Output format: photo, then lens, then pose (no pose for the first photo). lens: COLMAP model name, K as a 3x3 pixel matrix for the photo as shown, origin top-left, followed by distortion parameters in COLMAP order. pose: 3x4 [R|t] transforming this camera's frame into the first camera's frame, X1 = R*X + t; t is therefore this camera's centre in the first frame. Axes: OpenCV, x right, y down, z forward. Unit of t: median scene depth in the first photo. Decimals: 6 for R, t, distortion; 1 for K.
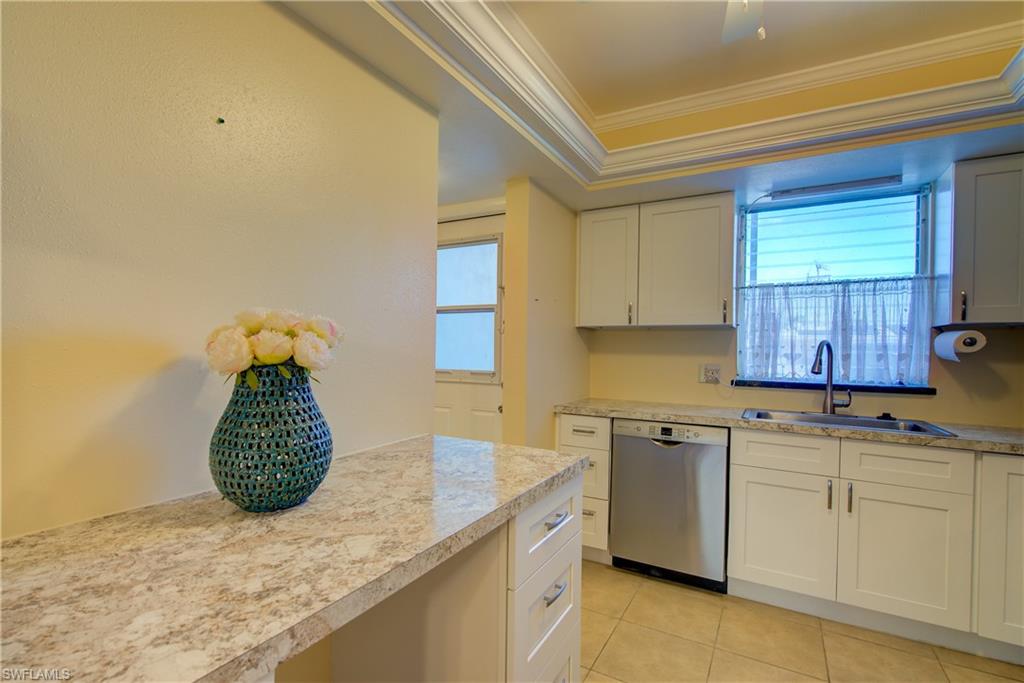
lens RADIAL K [[474.3, 0, 501.5], [0, 474.3, 348.8], [0, 0, 1]] dist [-0.003890, -0.001916]
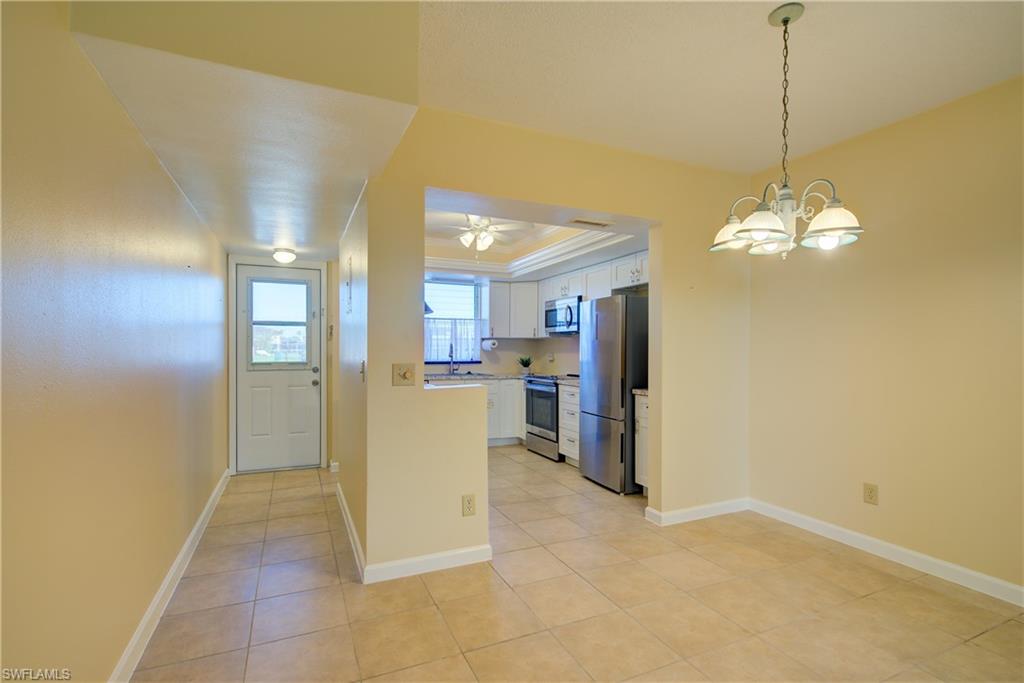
lens RADIAL K [[474.3, 0, 501.6], [0, 474.3, 344.4], [0, 0, 1]] dist [-0.003890, -0.001916]
pose [[0.591775, -0.005866, 0.806082, -1.099764], [0.005233, 0.999980, 0.003435, -0.018450], [-0.806086, 0.002186, 0.591794, -0.629623]]
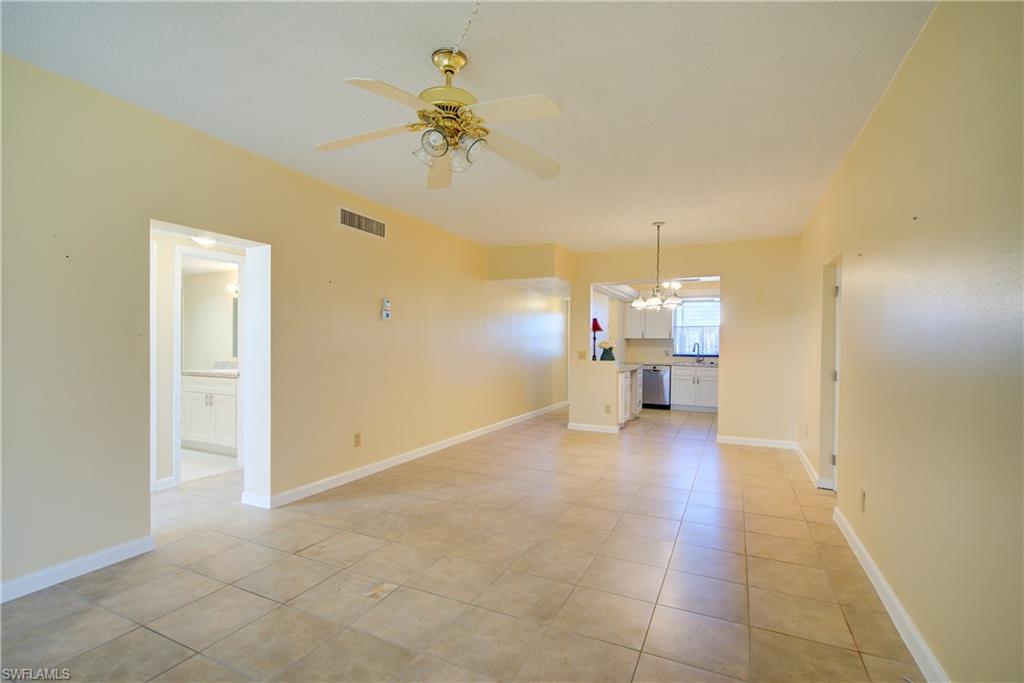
lens RADIAL K [[474.3, 0, 511.5], [0, 474.3, 343.4], [0, 0, 1]] dist [-0.003890, -0.001916]
pose [[0.997038, -0.005004, 0.076746, -1.017277], [0.004927, 0.999987, 0.001183, -0.025242], [-0.076751, -0.000802, 0.997050, -2.522656]]
